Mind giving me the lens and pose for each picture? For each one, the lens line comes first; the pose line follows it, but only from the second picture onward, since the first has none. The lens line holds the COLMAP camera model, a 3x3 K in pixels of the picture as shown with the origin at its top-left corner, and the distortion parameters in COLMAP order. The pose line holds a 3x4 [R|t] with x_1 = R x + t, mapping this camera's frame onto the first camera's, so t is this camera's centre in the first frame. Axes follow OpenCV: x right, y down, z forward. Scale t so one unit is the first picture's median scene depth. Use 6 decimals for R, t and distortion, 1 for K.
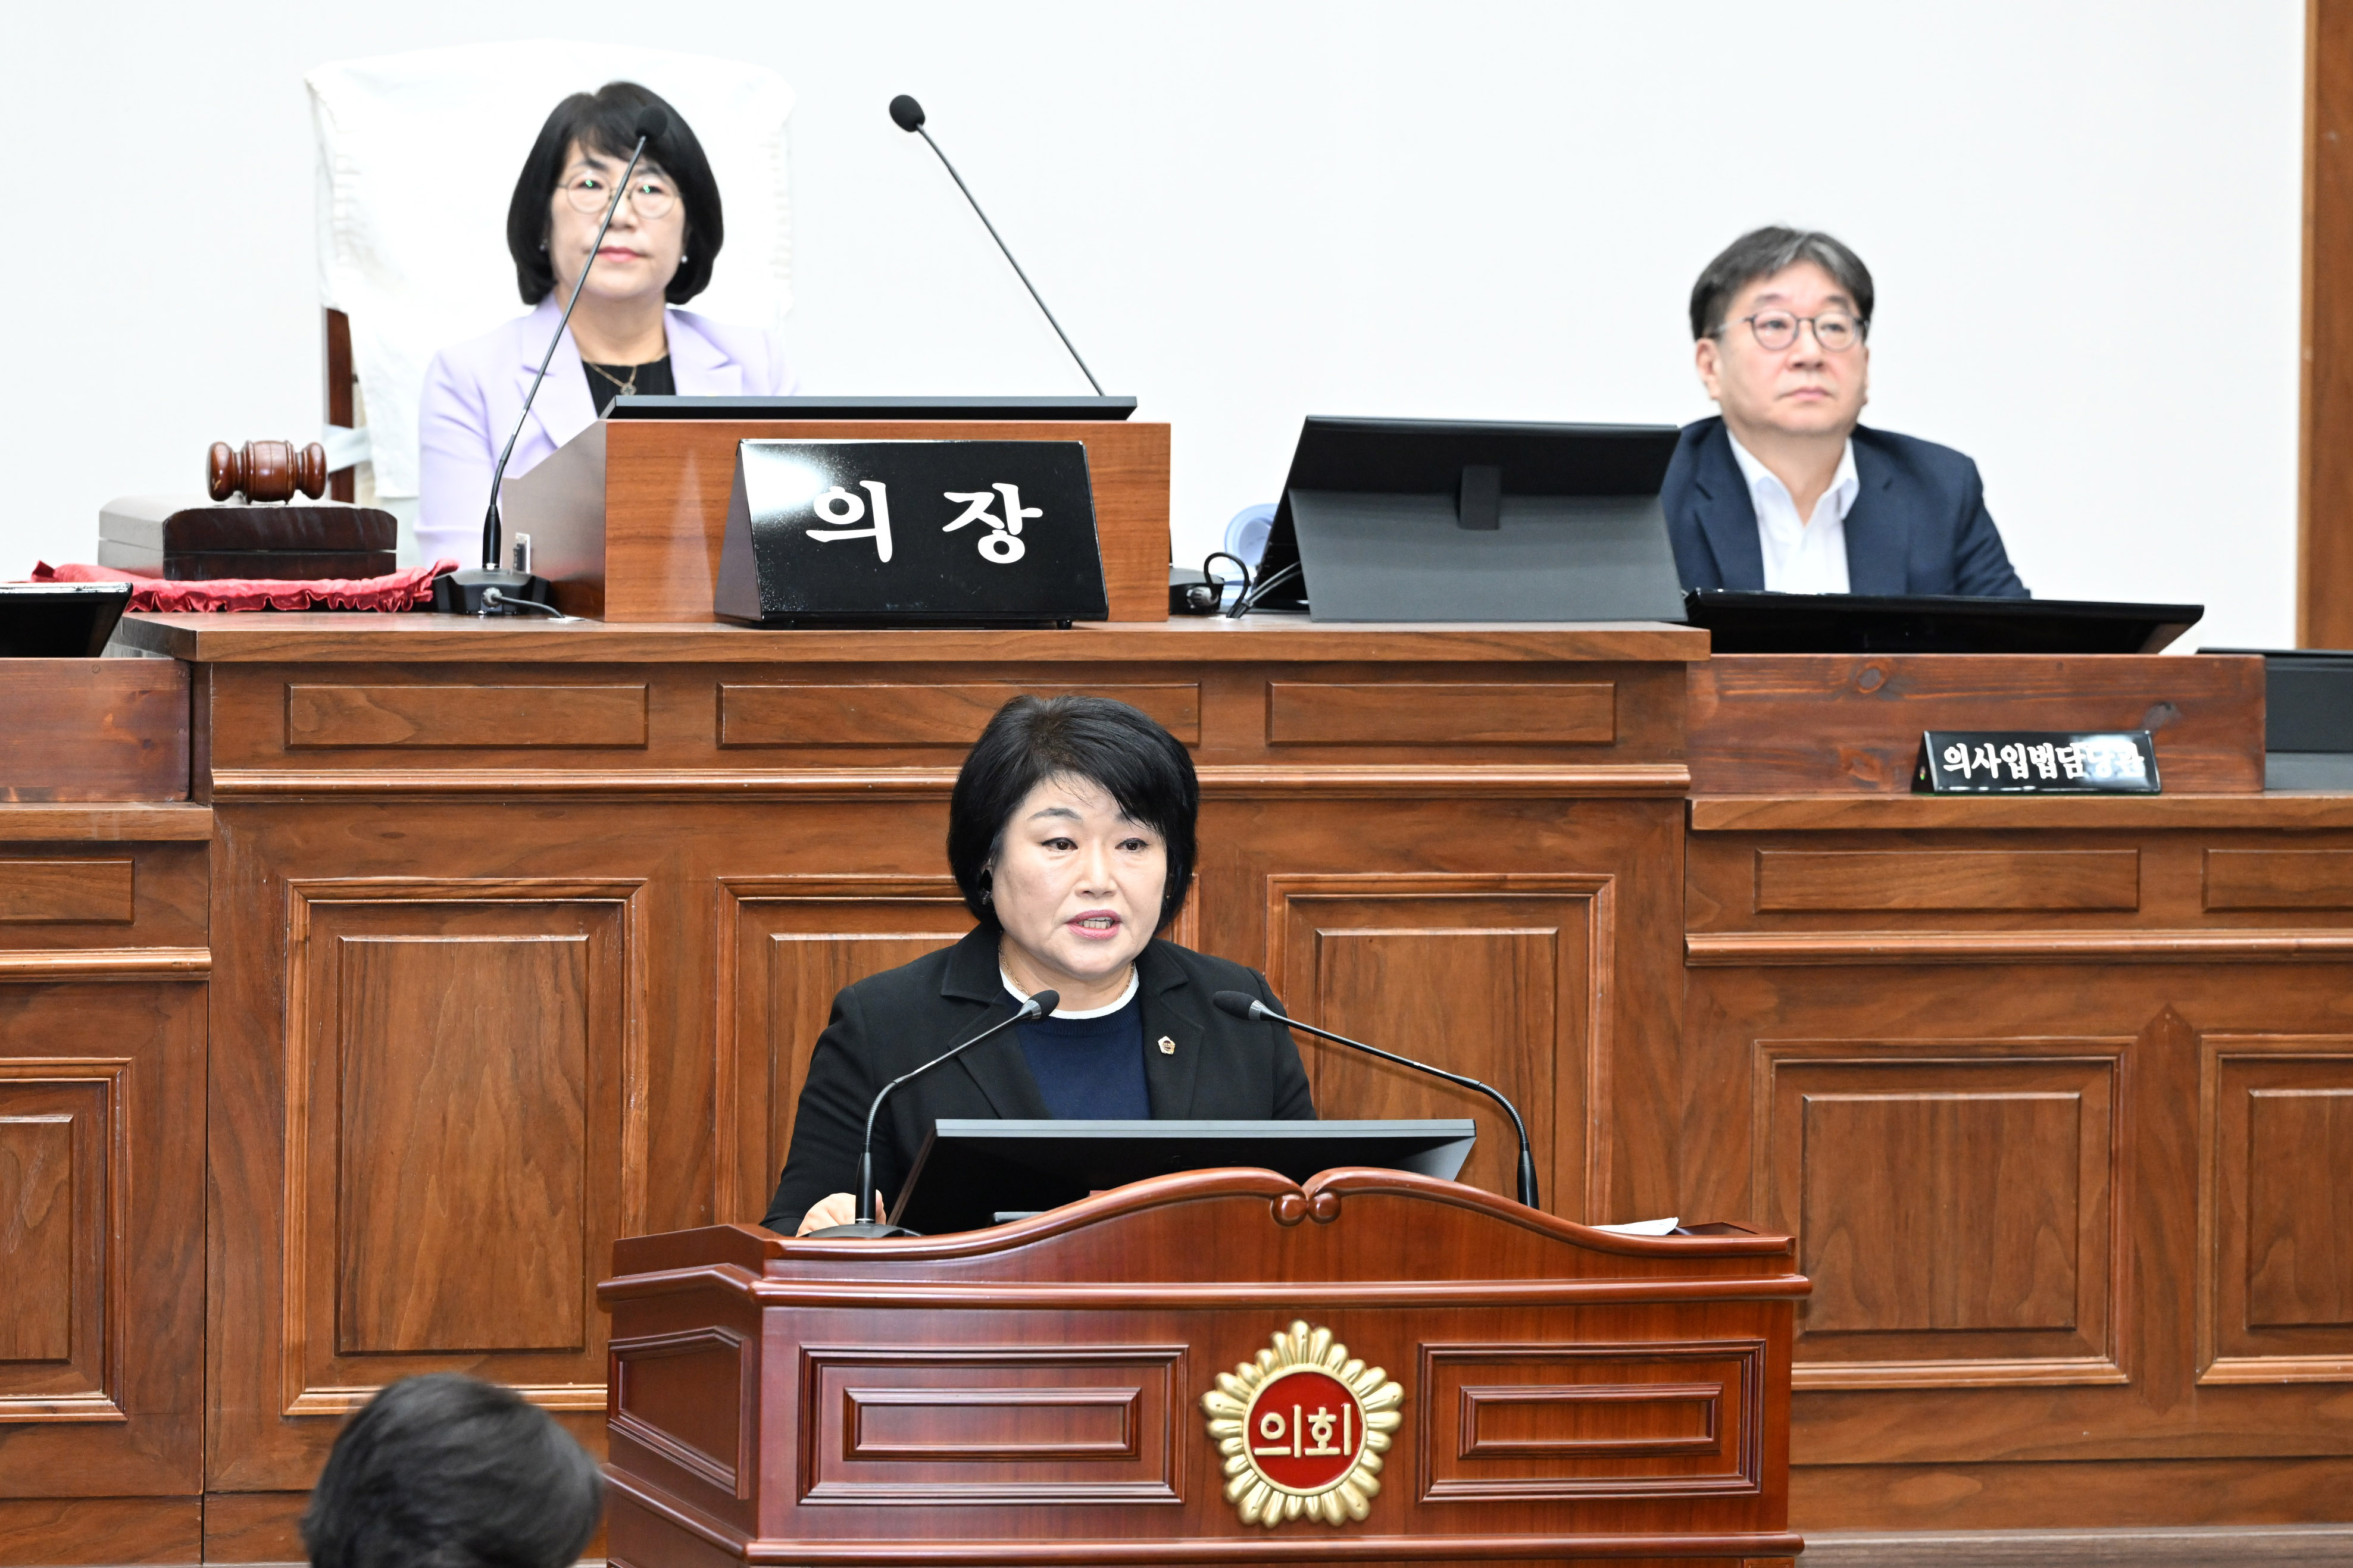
lens RADIAL K [[13901.6, 0, 1268.9], [0, 13901.6, 780.8], [0, 0, 1]] dist [-0.025819, 3.969981]
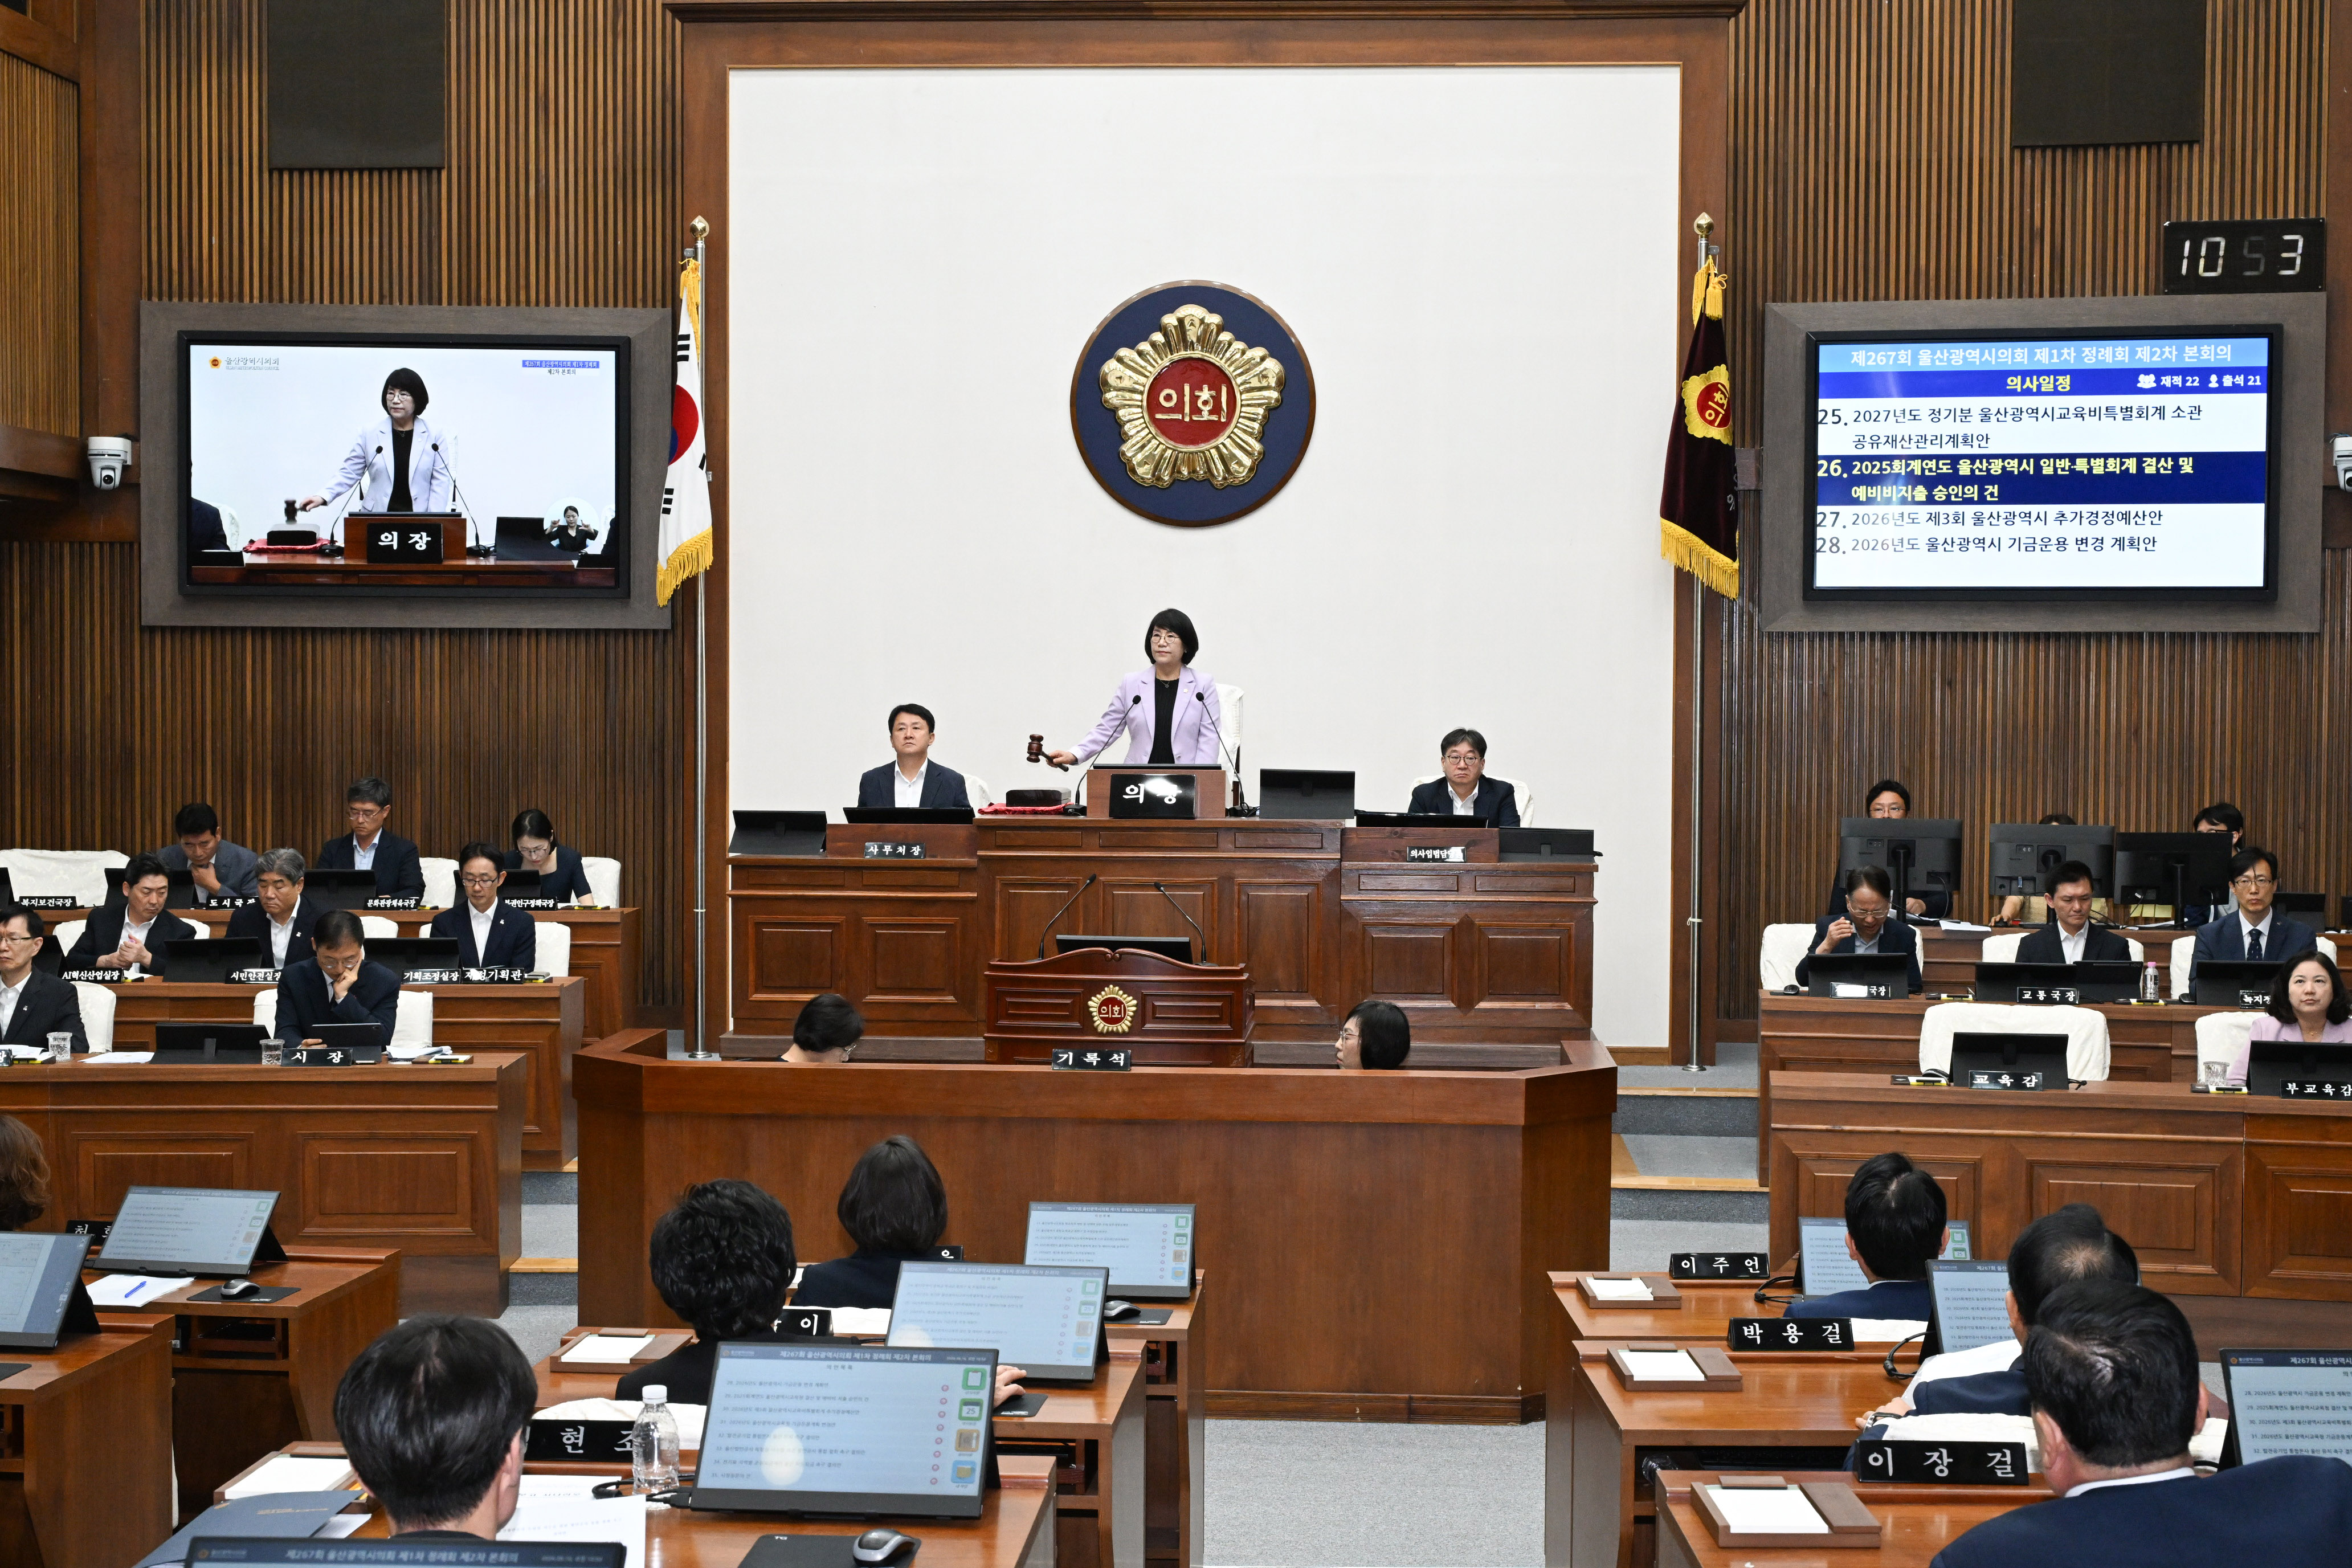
lens RADIAL K [[3207.6, 0, 1185.0], [0, 3207.6, 799.6], [0, 0, 1]] dist [0.003369, -0.034898]
pose [[0.941265, 0.005495, -0.337624, 0.312207], [-0.011475, 0.999811, -0.015719, -0.001786], [0.337474, 0.018670, 0.941150, 0.094358]]
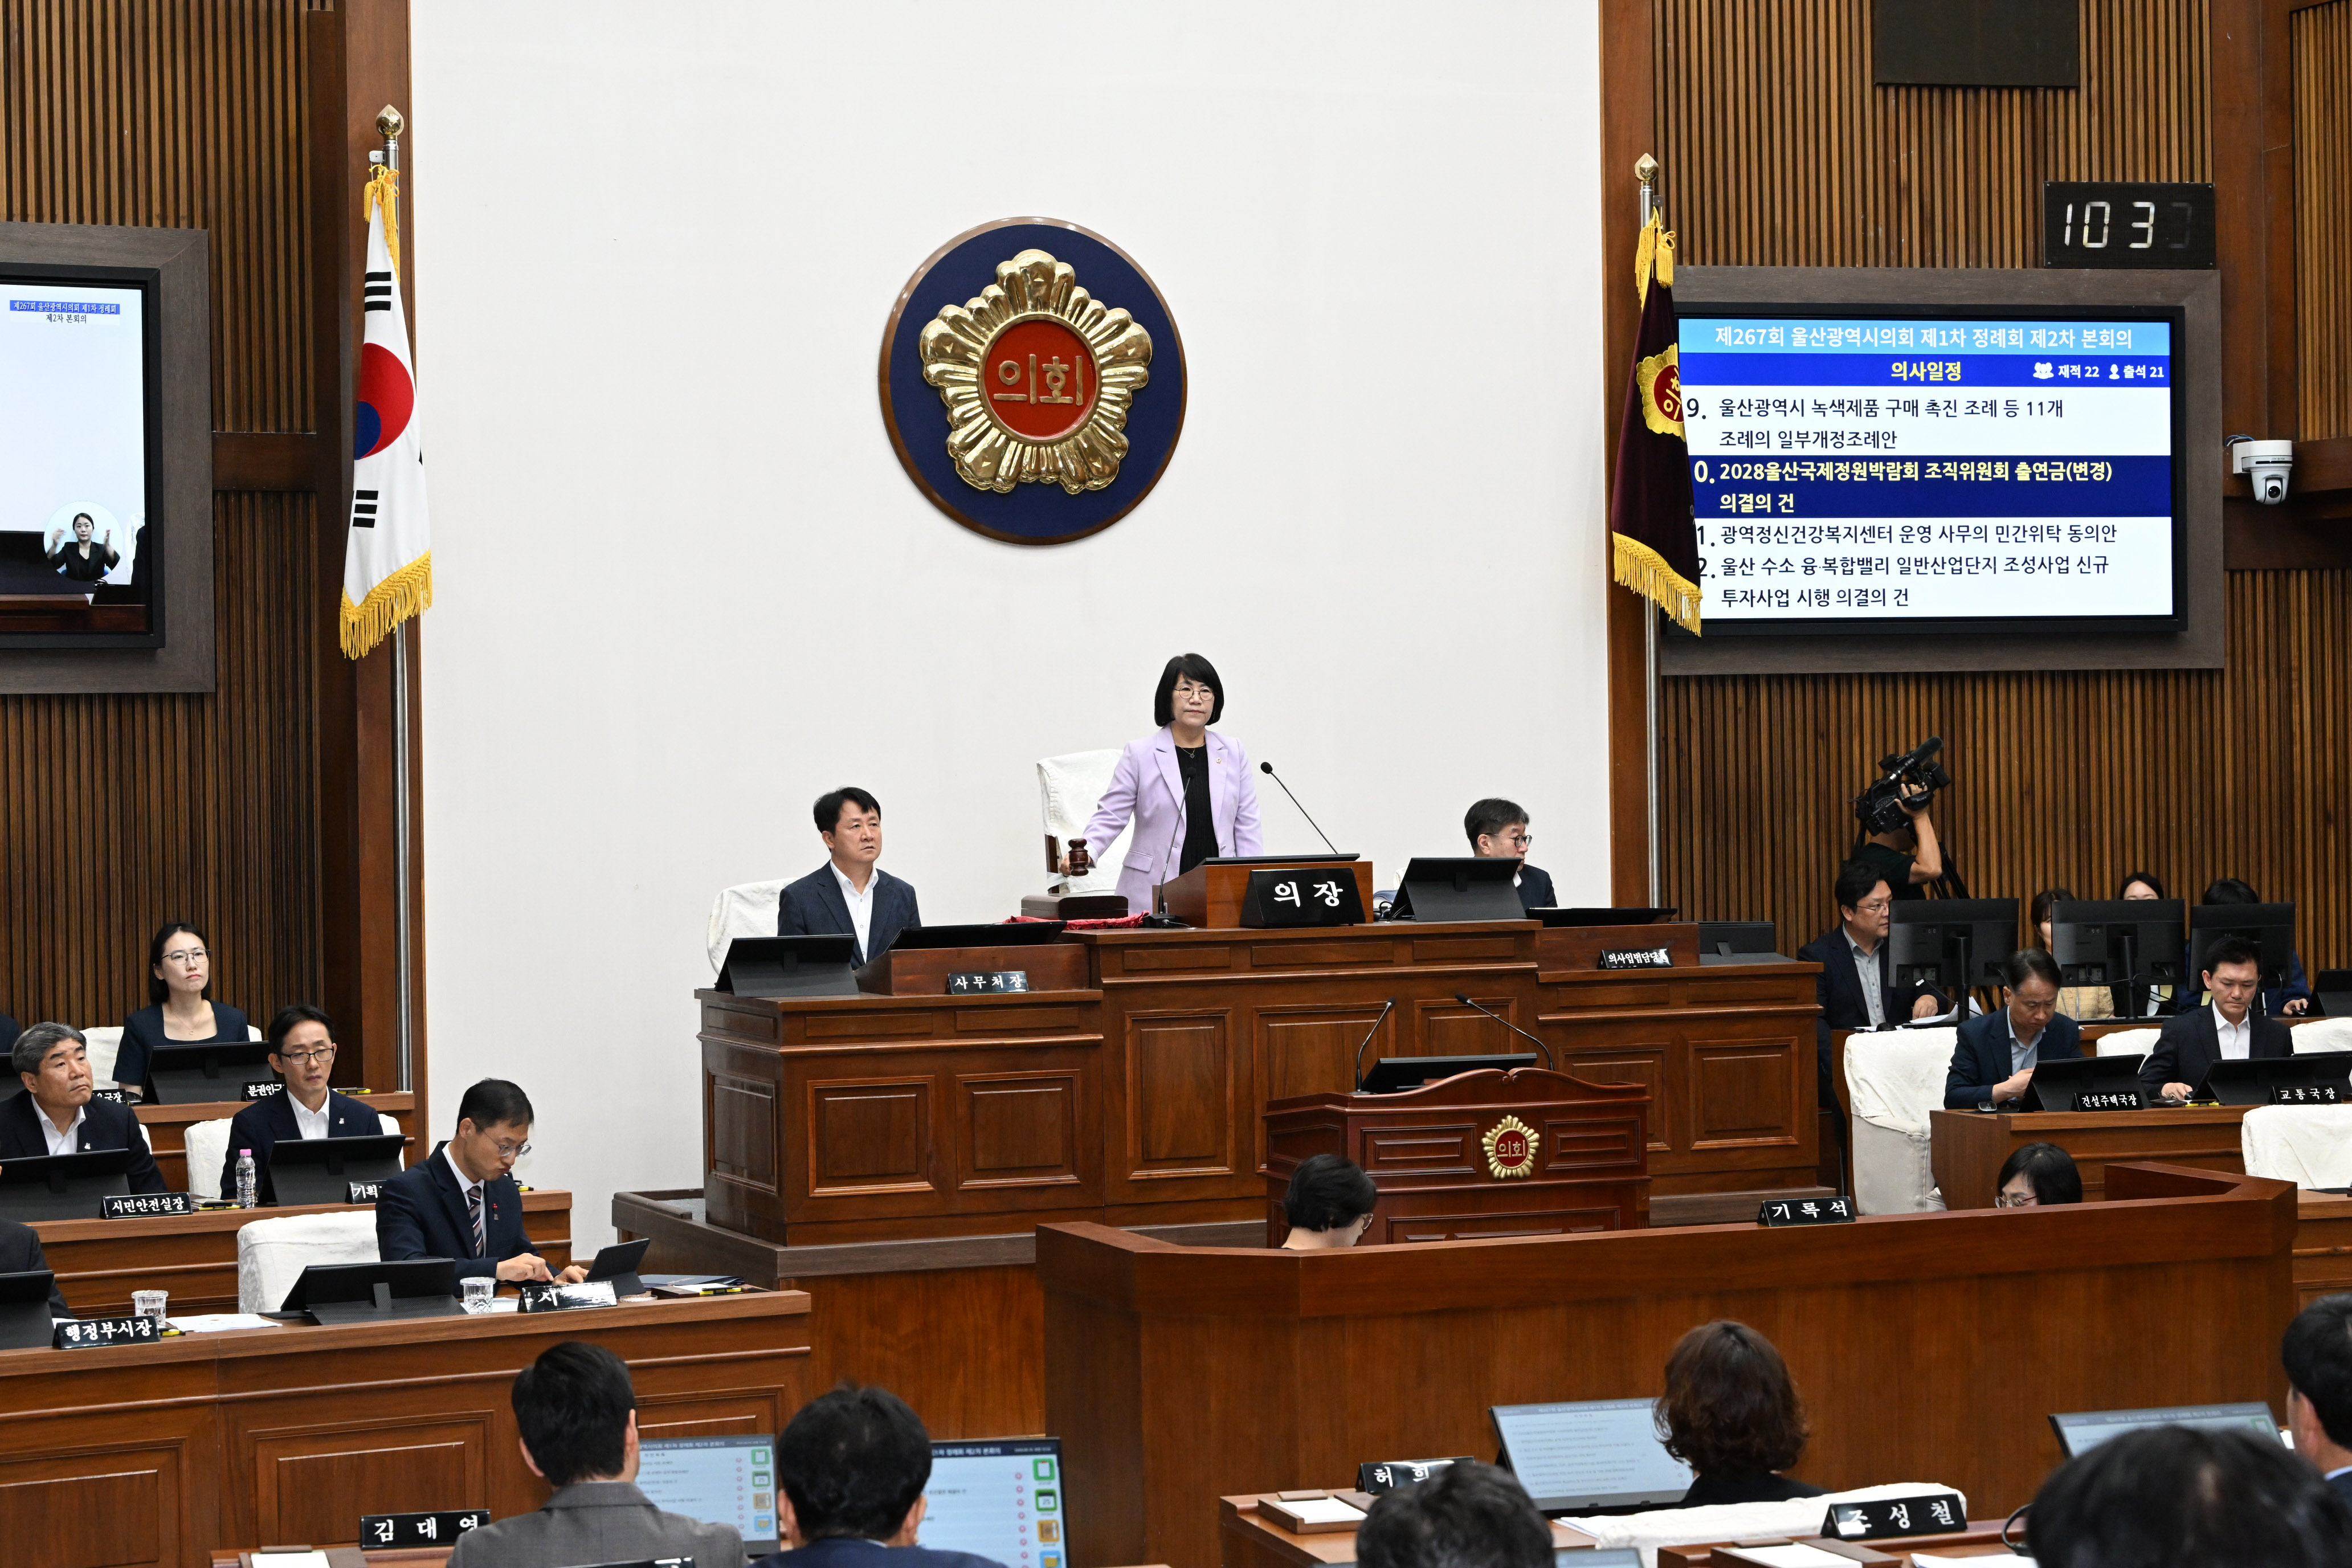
lens RADIAL K [[4662.5, 0, 1163.8], [0, 4662.5, 779.5], [0, 0, 1]] dist [-0.015062, 0.129594]
pose [[0.993869, -0.028096, 0.106934, -0.172972], [0.032897, 0.998516, -0.043401, 0.000572], [-0.105556, 0.046653, 0.993318, -0.066059]]
